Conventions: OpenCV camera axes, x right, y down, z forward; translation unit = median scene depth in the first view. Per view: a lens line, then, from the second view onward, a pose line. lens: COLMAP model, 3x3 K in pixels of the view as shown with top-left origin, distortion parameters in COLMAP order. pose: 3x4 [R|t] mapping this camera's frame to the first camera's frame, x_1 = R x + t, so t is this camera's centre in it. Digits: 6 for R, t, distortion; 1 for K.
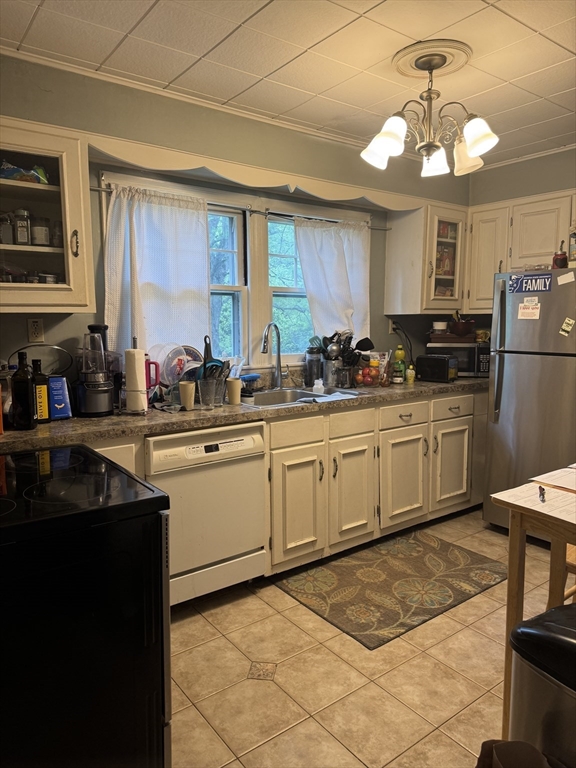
lens RADIAL K [[536.8, 0, 288.8], [0, 536.8, 381.1], [0, 0, 1]] dist [0.099569, -0.172022]
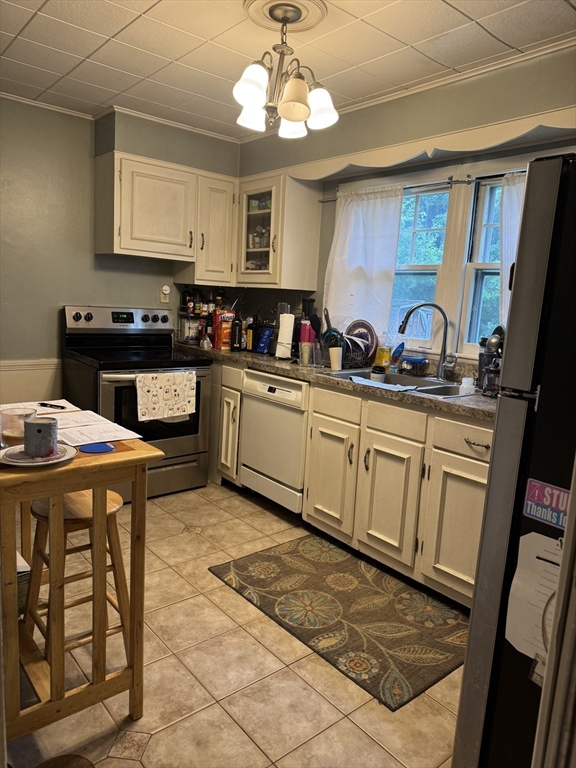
lens RADIAL K [[536.8, 0, 288.8], [0, 536.8, 381.1], [0, 0, 1]] dist [0.099569, -0.172022]
pose [[0.053158, 0.159450, -0.985774, 1.055027], [-0.170733, 0.974085, 0.148352, -0.090318], [0.983882, 0.160418, 0.079004, 0.850743]]
